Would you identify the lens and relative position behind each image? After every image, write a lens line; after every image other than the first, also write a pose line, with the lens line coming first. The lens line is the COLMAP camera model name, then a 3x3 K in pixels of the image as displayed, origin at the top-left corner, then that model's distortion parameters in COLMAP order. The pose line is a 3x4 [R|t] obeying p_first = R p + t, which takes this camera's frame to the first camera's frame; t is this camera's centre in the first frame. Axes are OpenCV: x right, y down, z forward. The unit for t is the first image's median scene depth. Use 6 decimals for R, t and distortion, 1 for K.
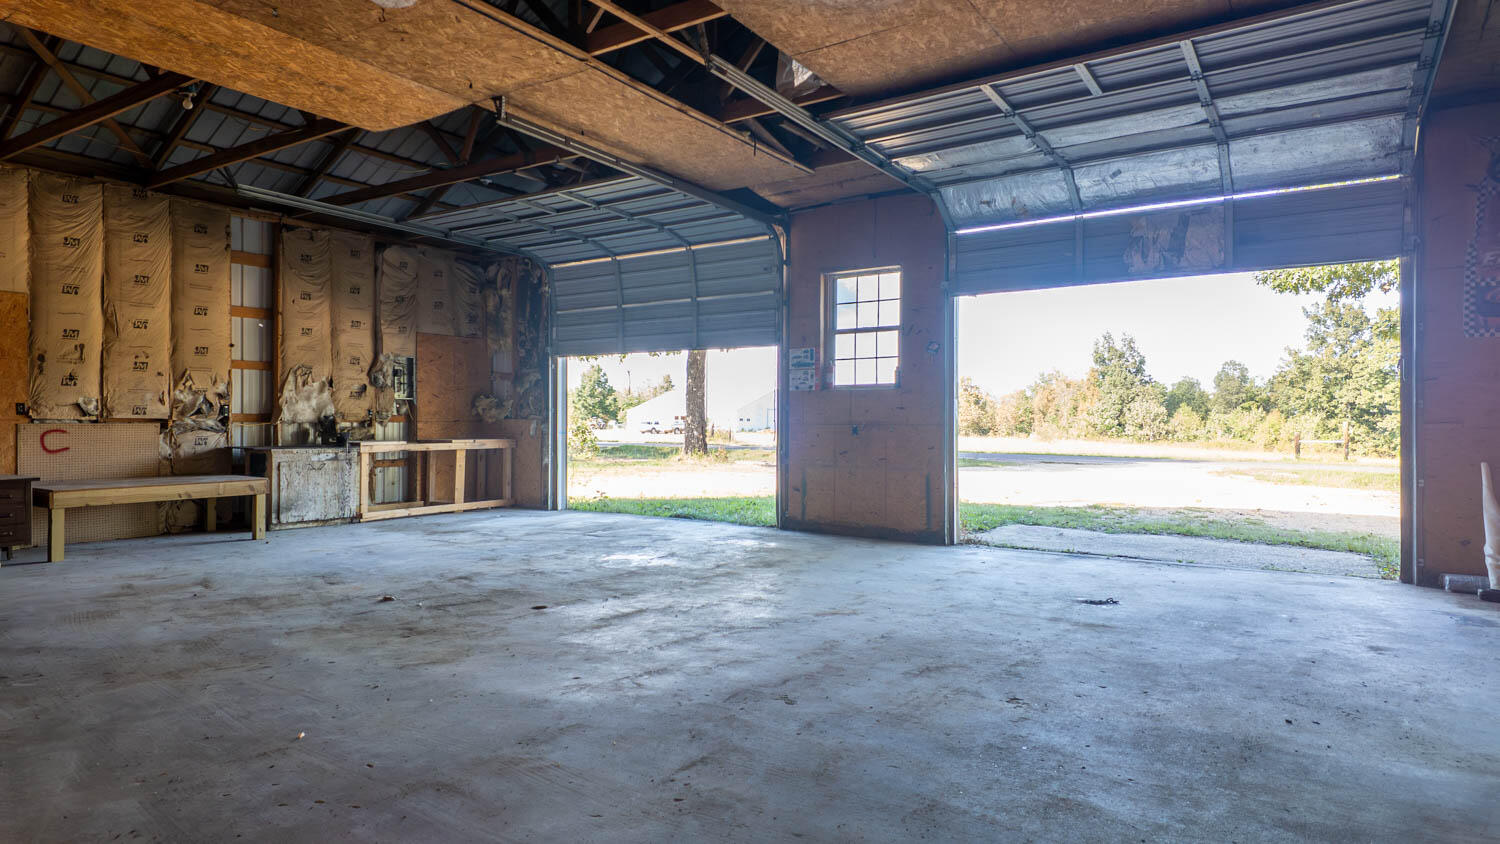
lens RADIAL K [[887.7, 0, 767.3], [0, 887.7, 427.9], [0, 0, 1]] dist [0.060949, -0.056903]
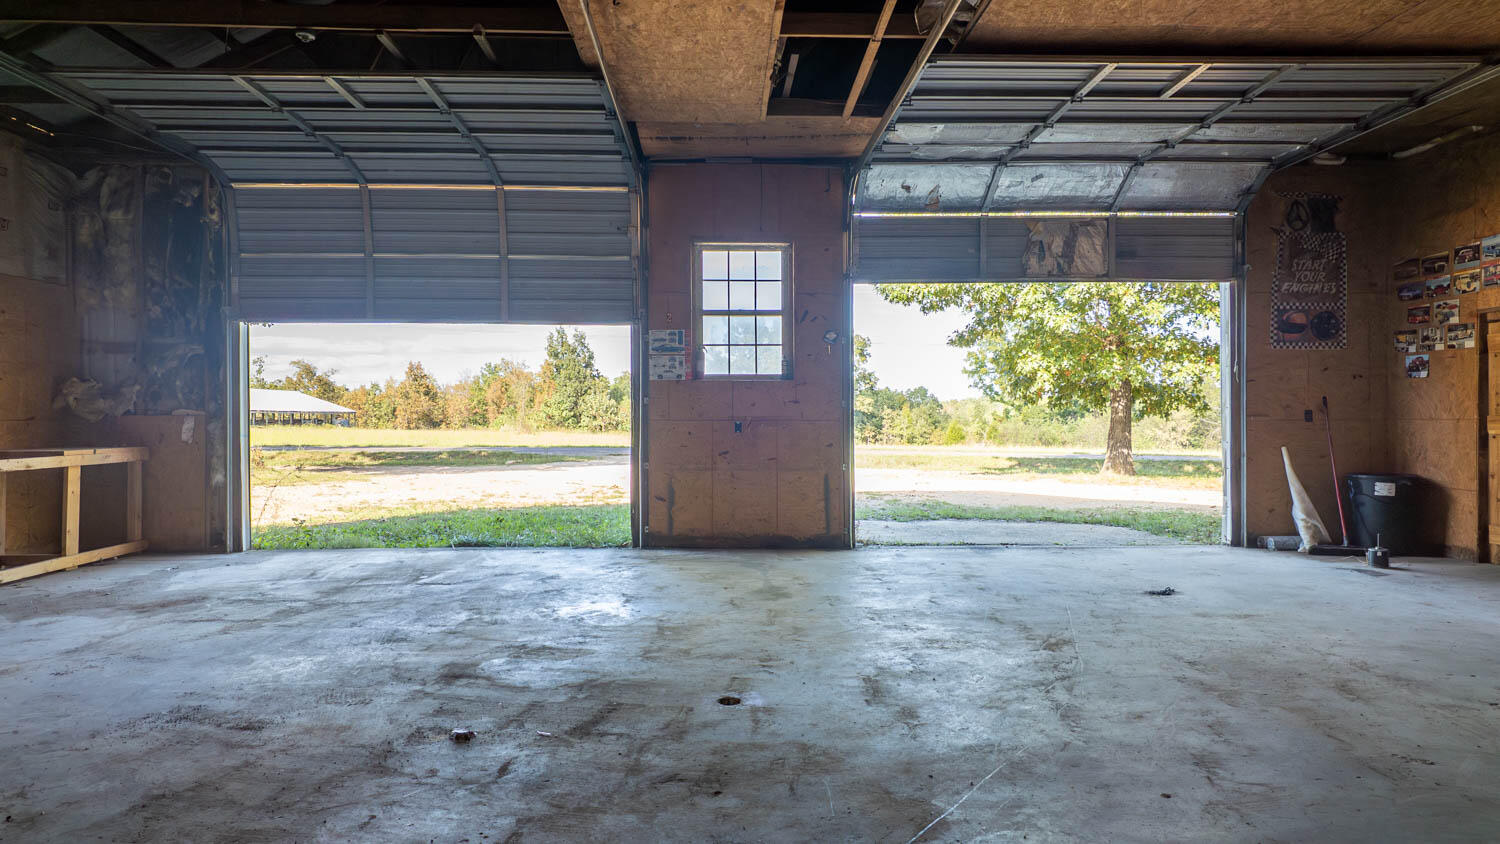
lens RADIAL K [[887.7, 0, 767.3], [0, 887.7, 427.9], [0, 0, 1]] dist [0.060949, -0.056903]
pose [[0.811870, -0.013236, 0.583689, -0.370177], [0.007755, 0.999899, 0.011887, -0.006350], [-0.583787, -0.005125, 0.811890, 0.264063]]
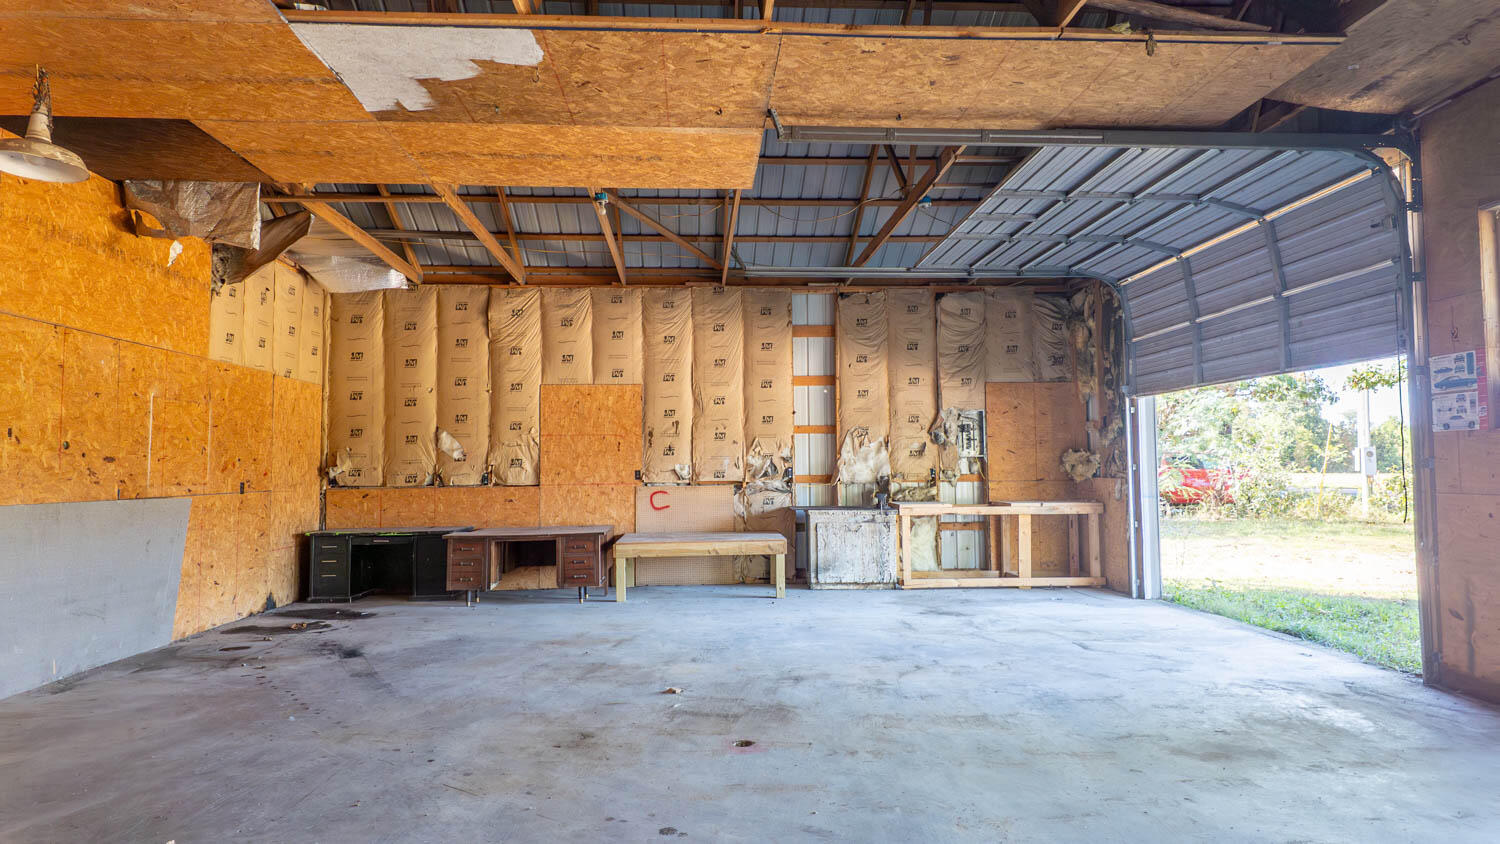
lens RADIAL K [[882.4, 0, 739.8], [0, 882.4, 416.6], [0, 0, 1]] dist [0.060501, -0.054619]
pose [[0.581354, -0.056218, -0.811706, 0.227618], [0.005326, 0.997852, -0.065295, -0.017451], [0.813633, 0.033636, 0.580405, 0.325357]]
